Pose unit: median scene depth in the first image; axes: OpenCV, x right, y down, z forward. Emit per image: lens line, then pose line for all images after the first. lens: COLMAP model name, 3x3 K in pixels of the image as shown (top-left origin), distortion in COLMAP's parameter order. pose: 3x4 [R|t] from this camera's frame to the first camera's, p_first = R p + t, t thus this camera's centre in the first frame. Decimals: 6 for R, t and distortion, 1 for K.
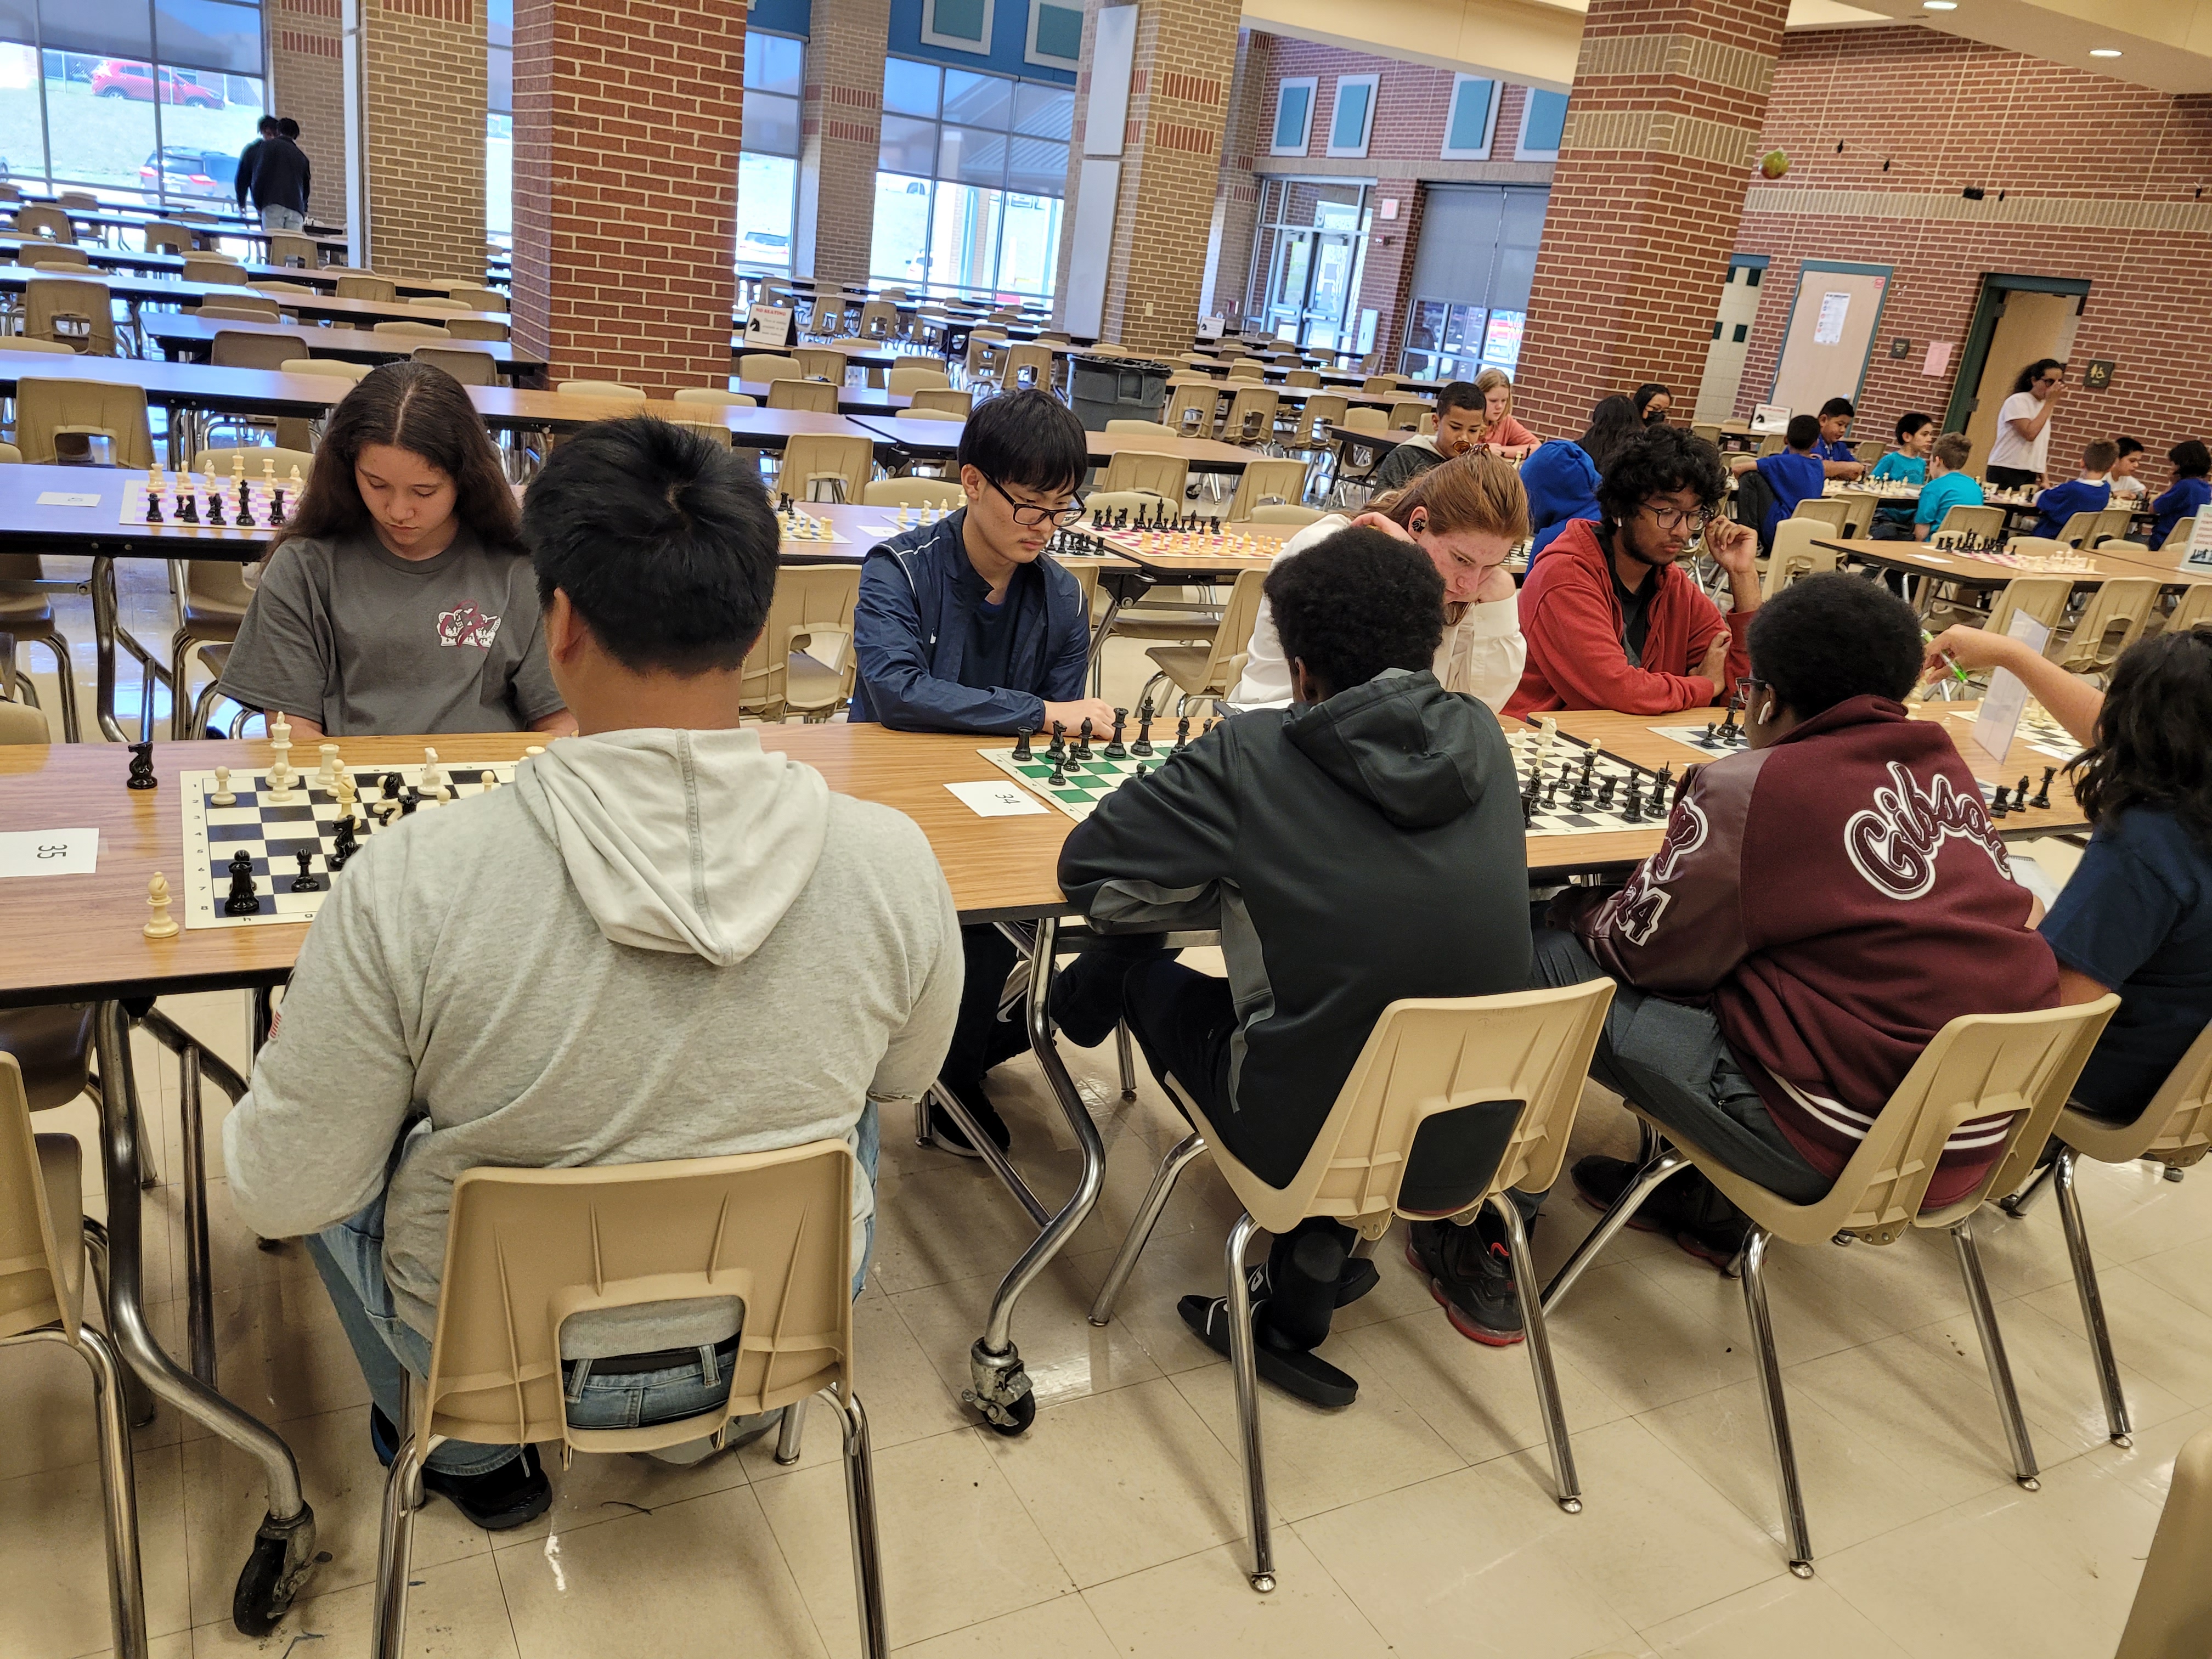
lens RADIAL K [[1666.4, 0, 1106.0], [0, 1666.4, 829.5], [0, 0, 1]] dist [0.005105, -0.004897]
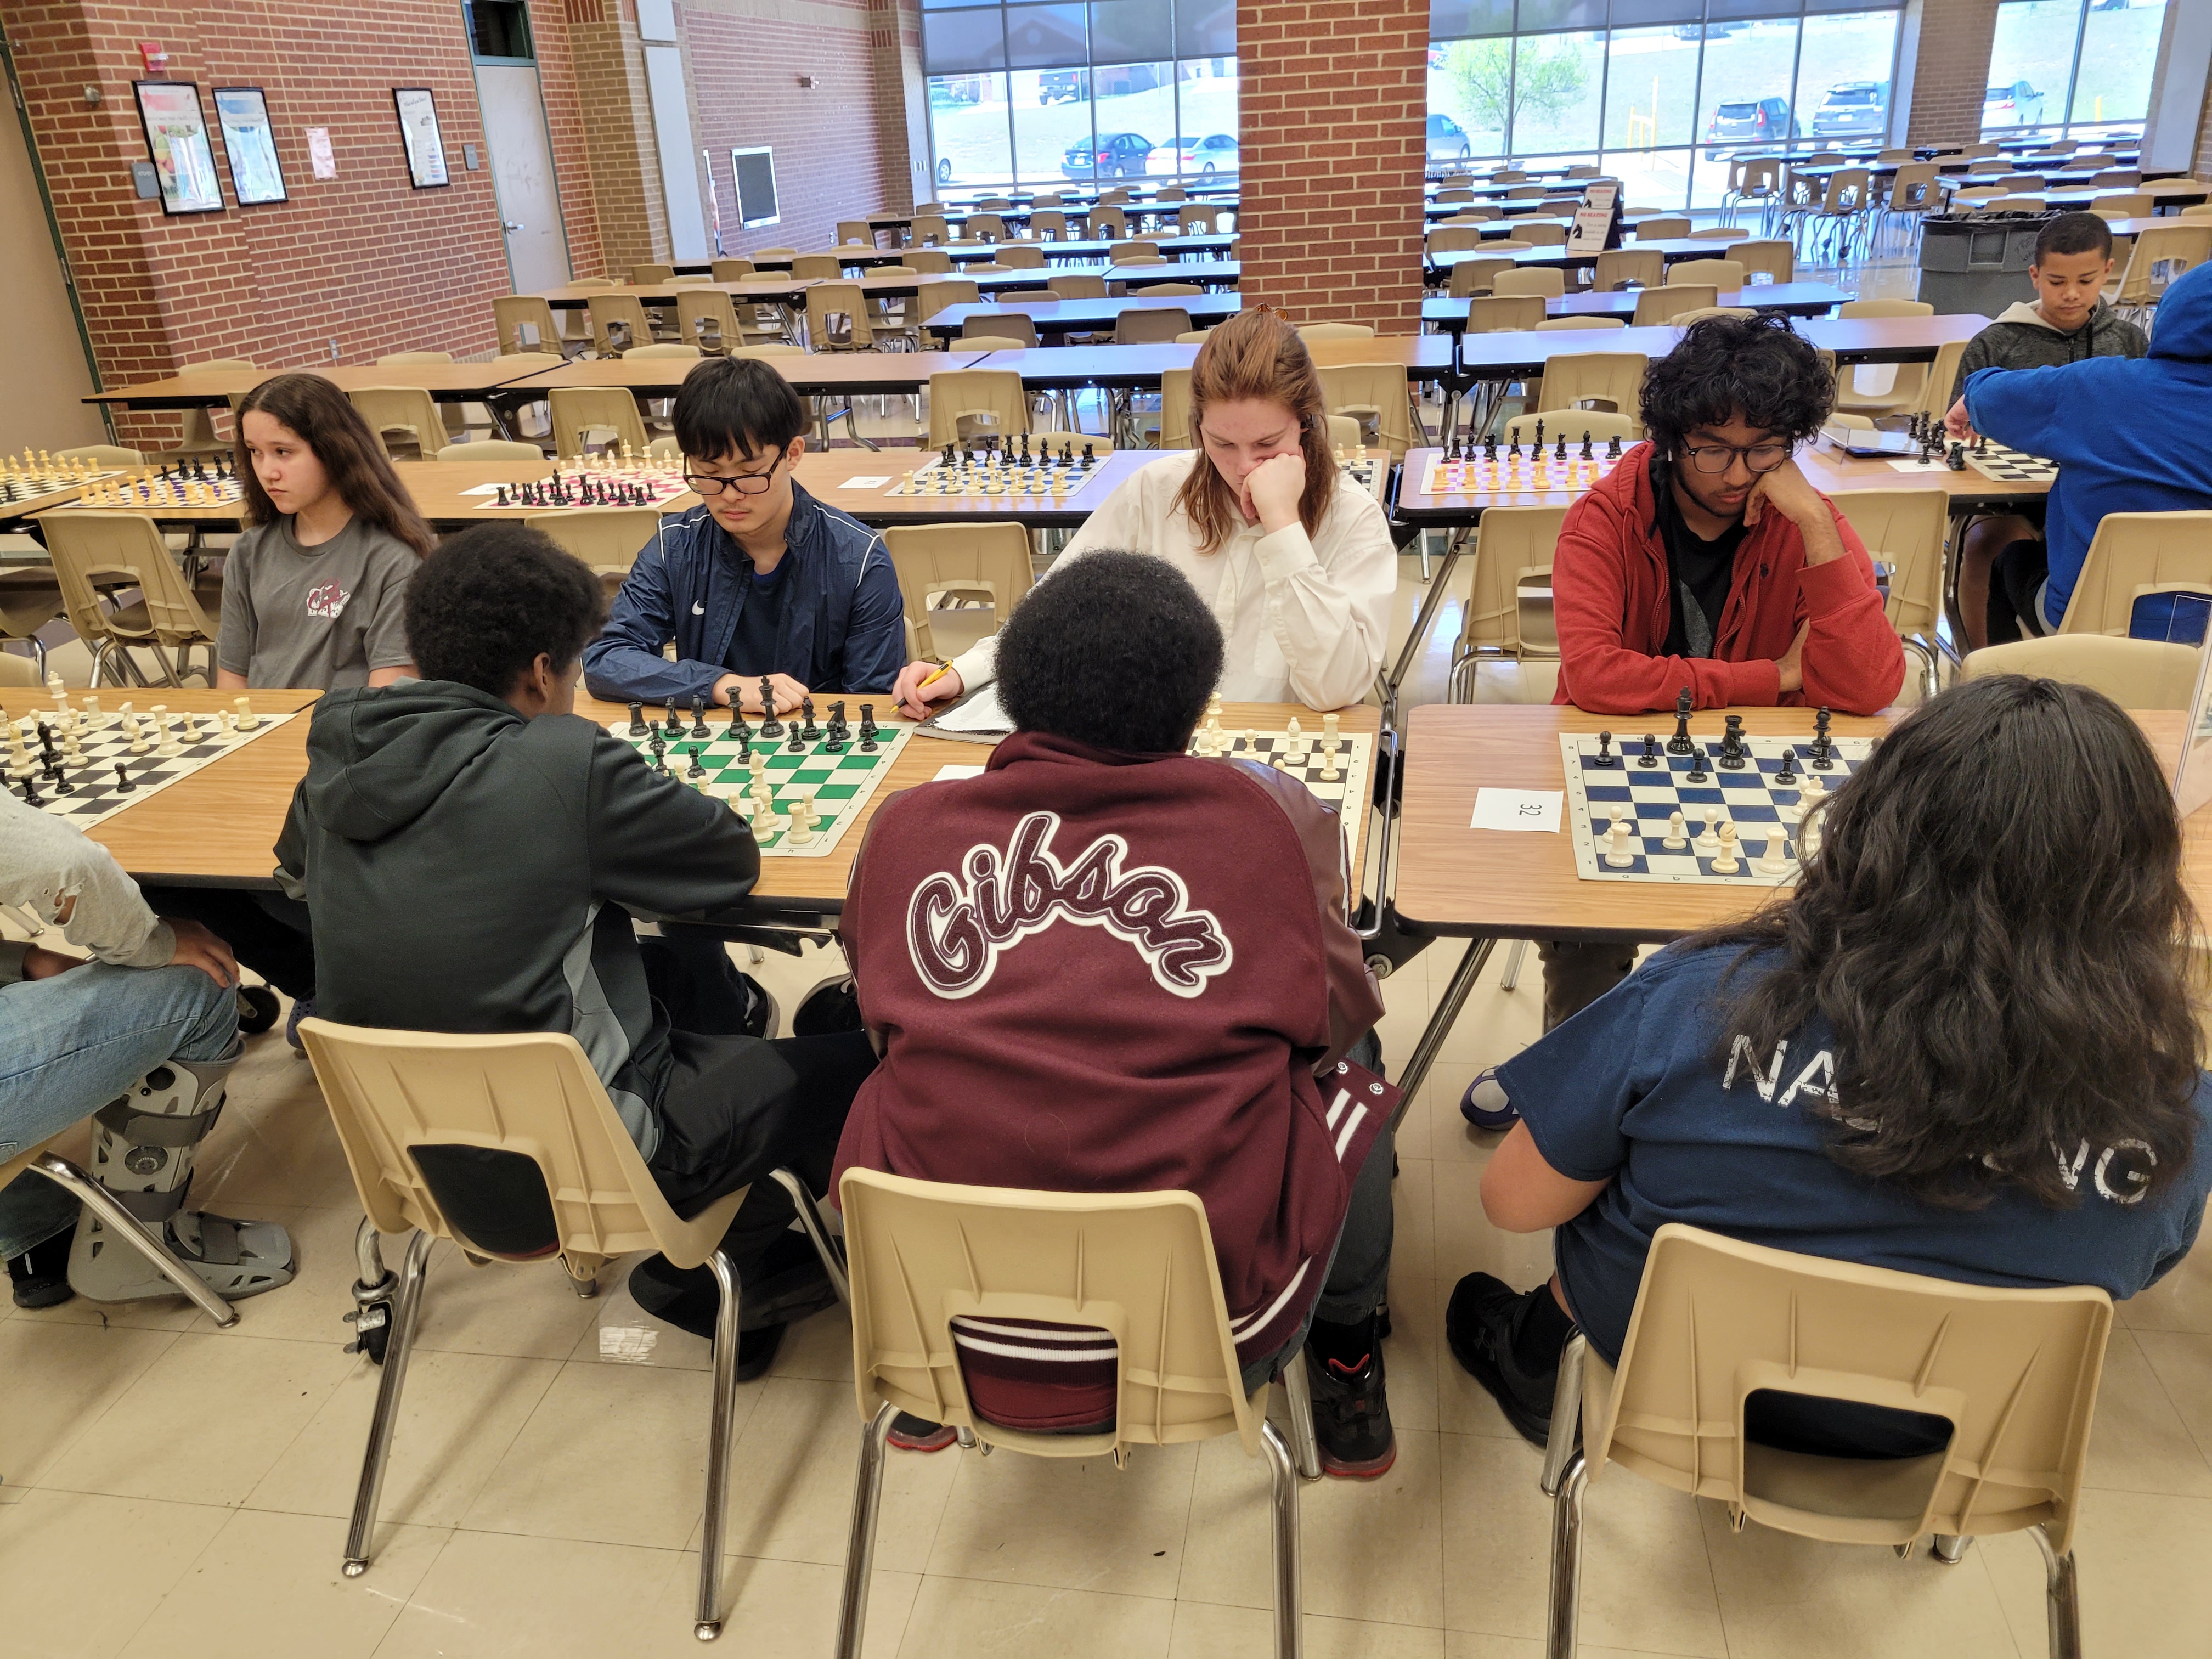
lens RADIAL K [[1666.4, 0, 1106.0], [0, 1666.4, 829.5], [0, 0, 1]] dist [0.005105, -0.004897]
pose [[0.752212, 0.096868, -0.651762, 0.906419], [-0.063696, 0.995192, 0.074396, -0.082443], [0.655836, -0.014447, 0.754765, 0.443494]]
